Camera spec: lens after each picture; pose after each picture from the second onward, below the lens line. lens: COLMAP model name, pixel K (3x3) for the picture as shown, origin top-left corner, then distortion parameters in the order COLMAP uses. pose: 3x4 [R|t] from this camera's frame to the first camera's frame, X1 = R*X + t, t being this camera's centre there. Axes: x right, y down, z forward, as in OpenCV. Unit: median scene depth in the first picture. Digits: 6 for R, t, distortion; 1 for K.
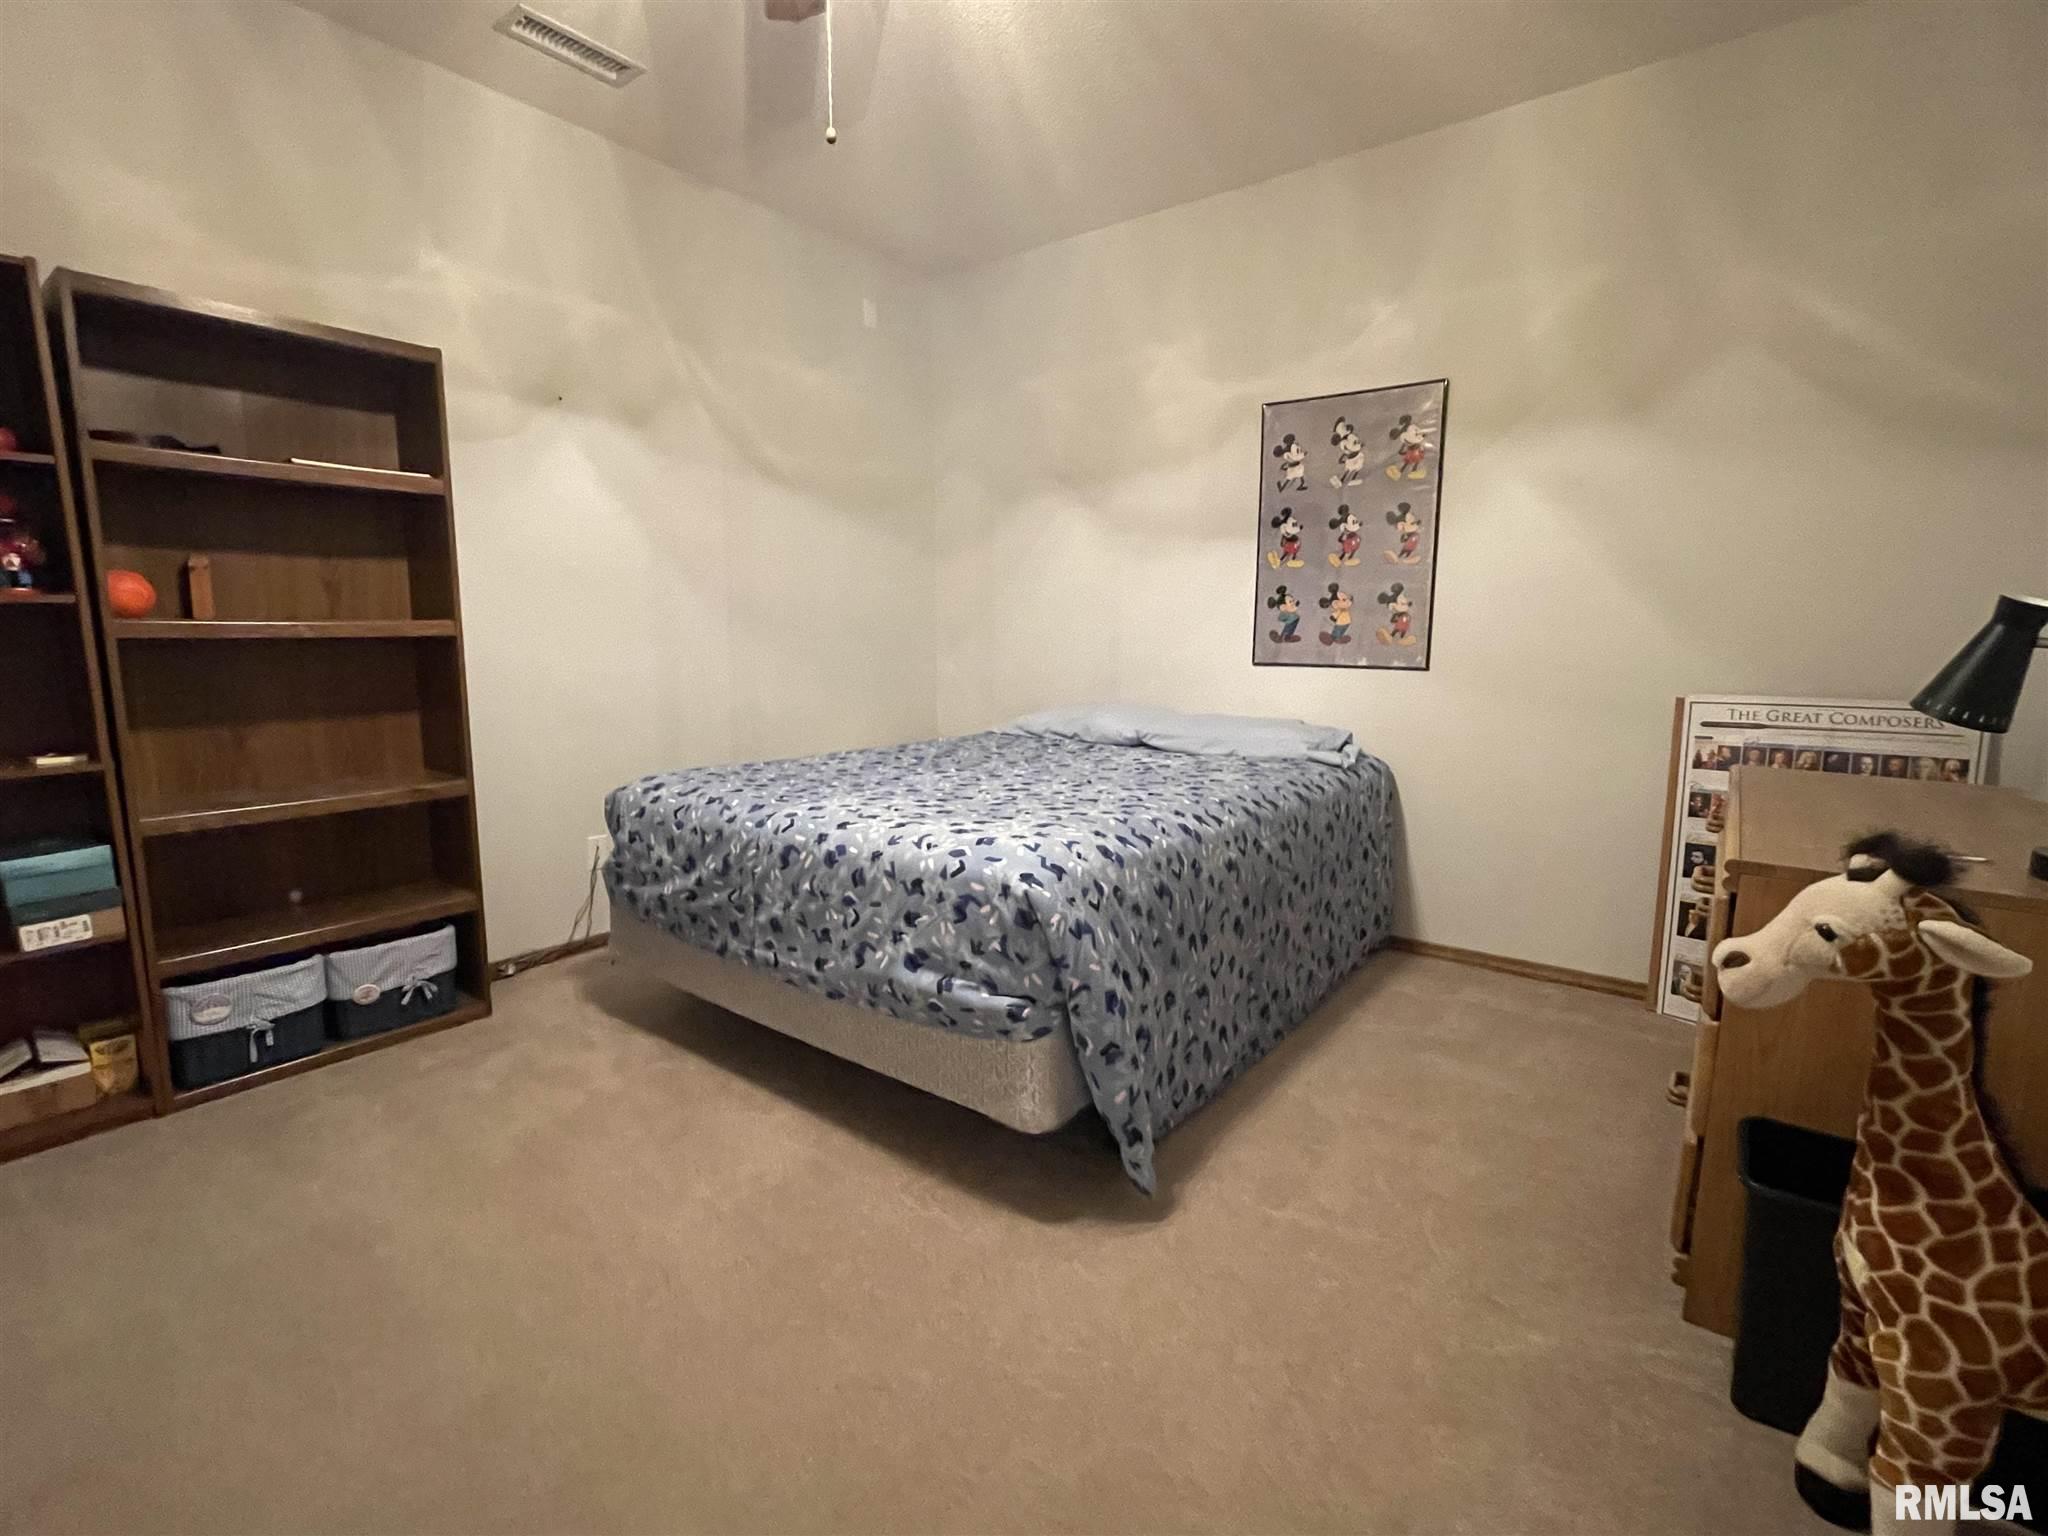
lens RADIAL K [[967.7, 0, 1014.2], [0, 967.7, 767.2], [0, 0, 1]] dist [-0.009271, -0.000030]
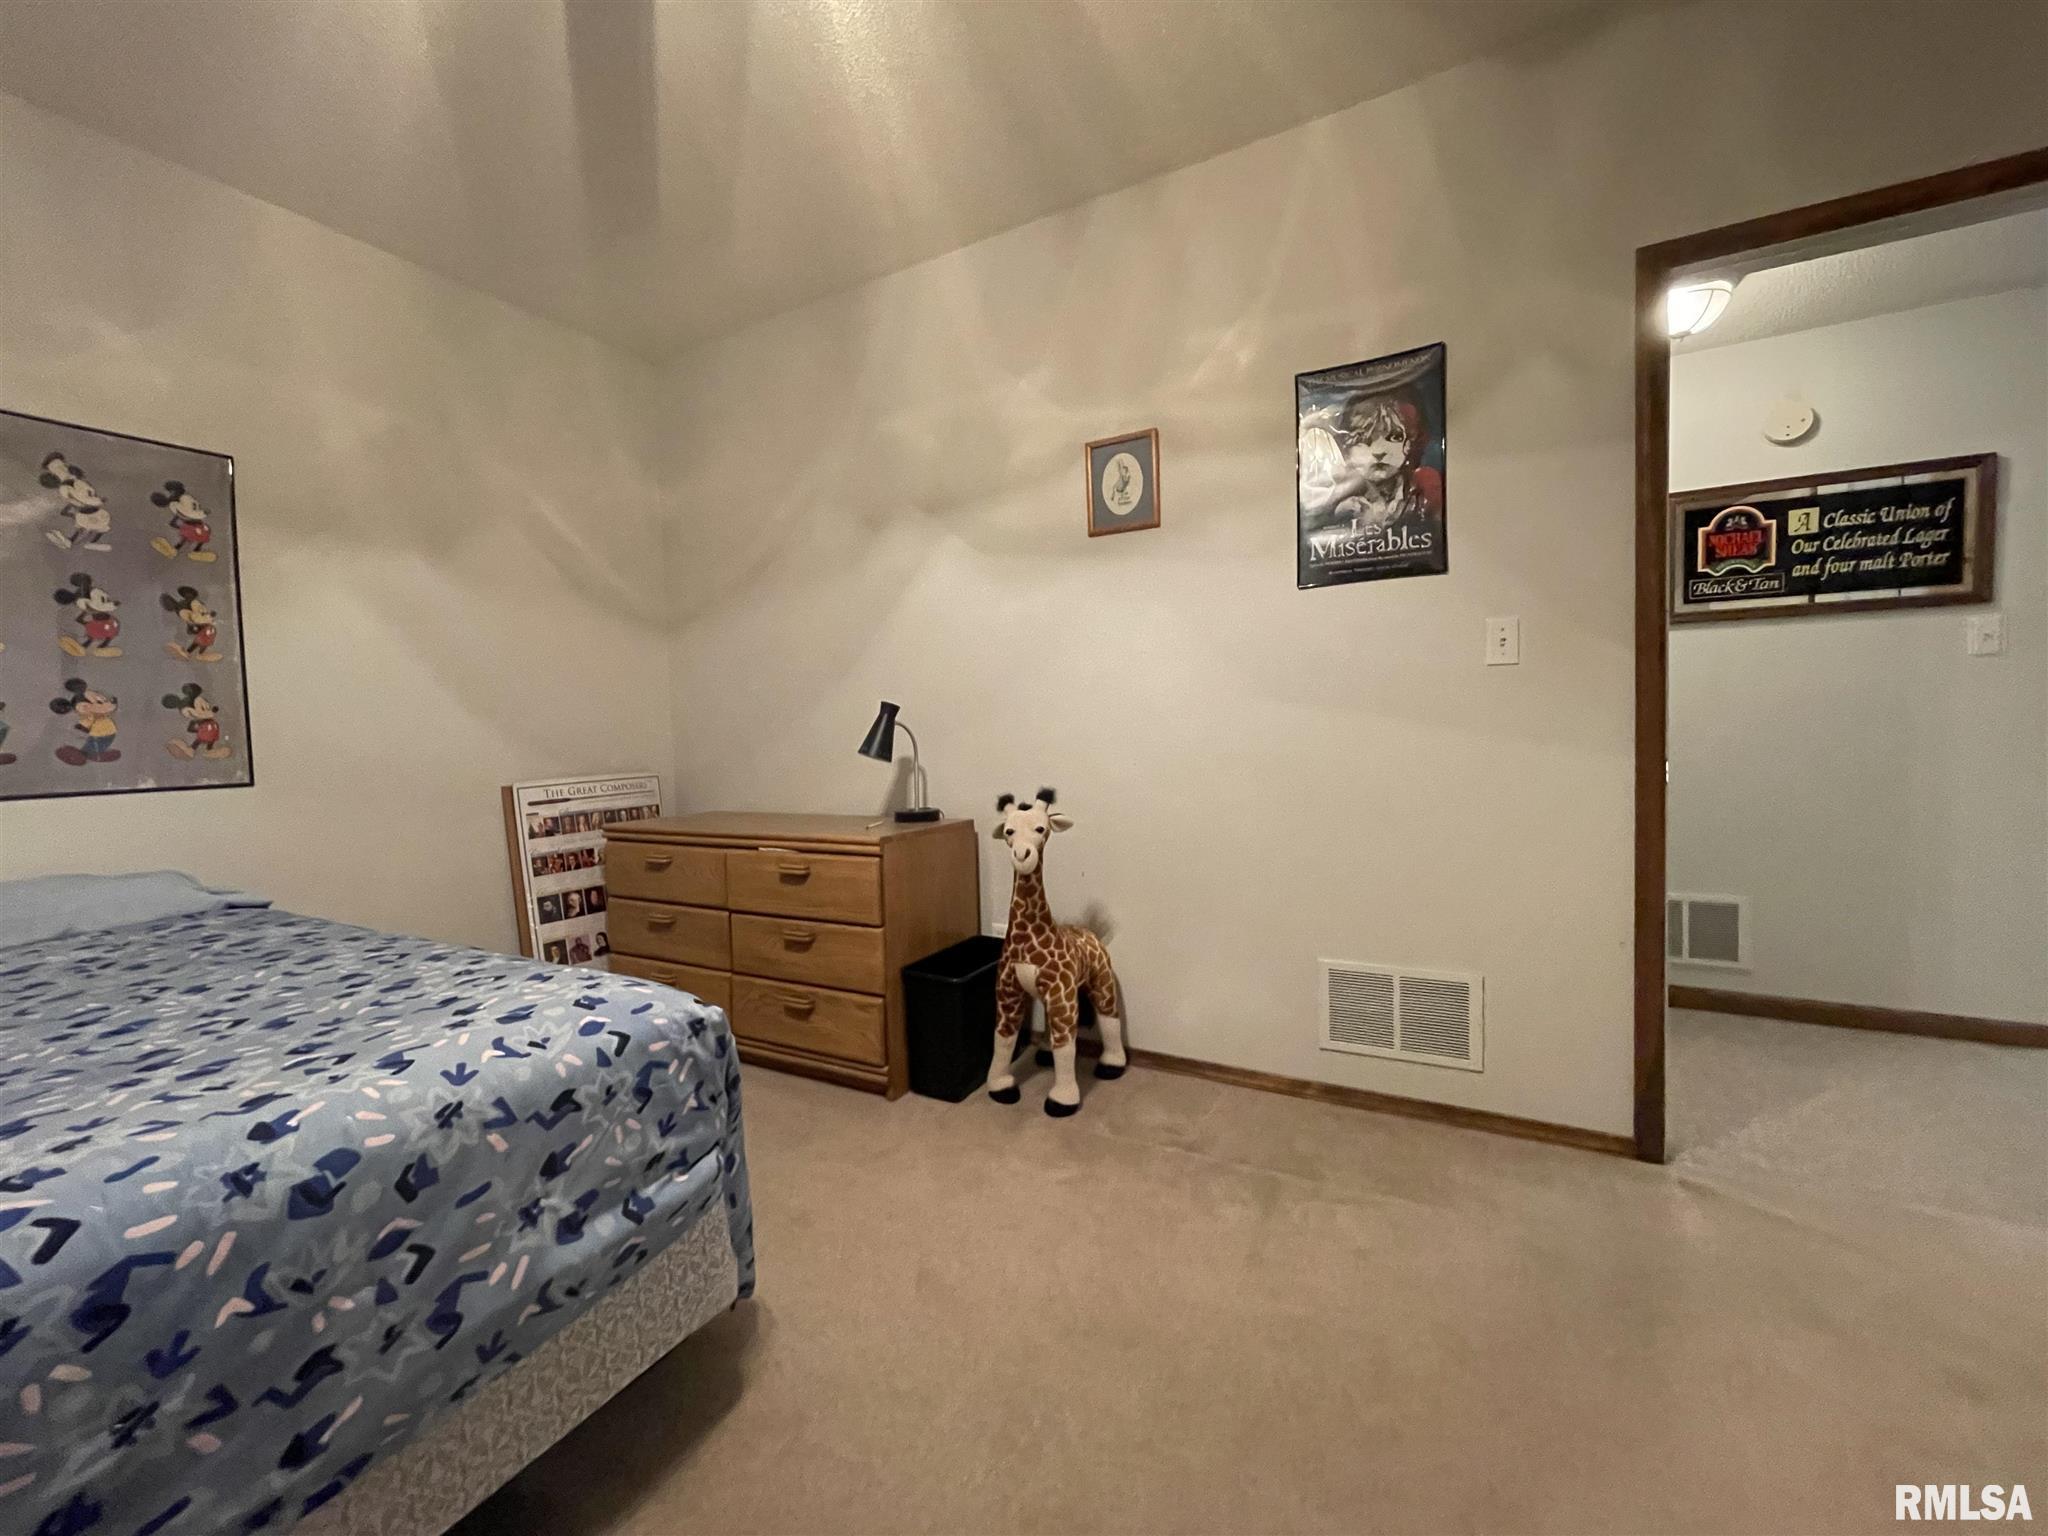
lens RADIAL K [[827.2, 0, 1014.8], [0, 827.2, 775.1], [0, 0, 1]] dist [-0.001483, -0.000142]
pose [[-0.163709, -0.053599, 0.985051, -0.696984], [0.173763, 0.981344, 0.082276, -0.088478], [-0.971085, 0.184635, -0.151342, 0.764678]]
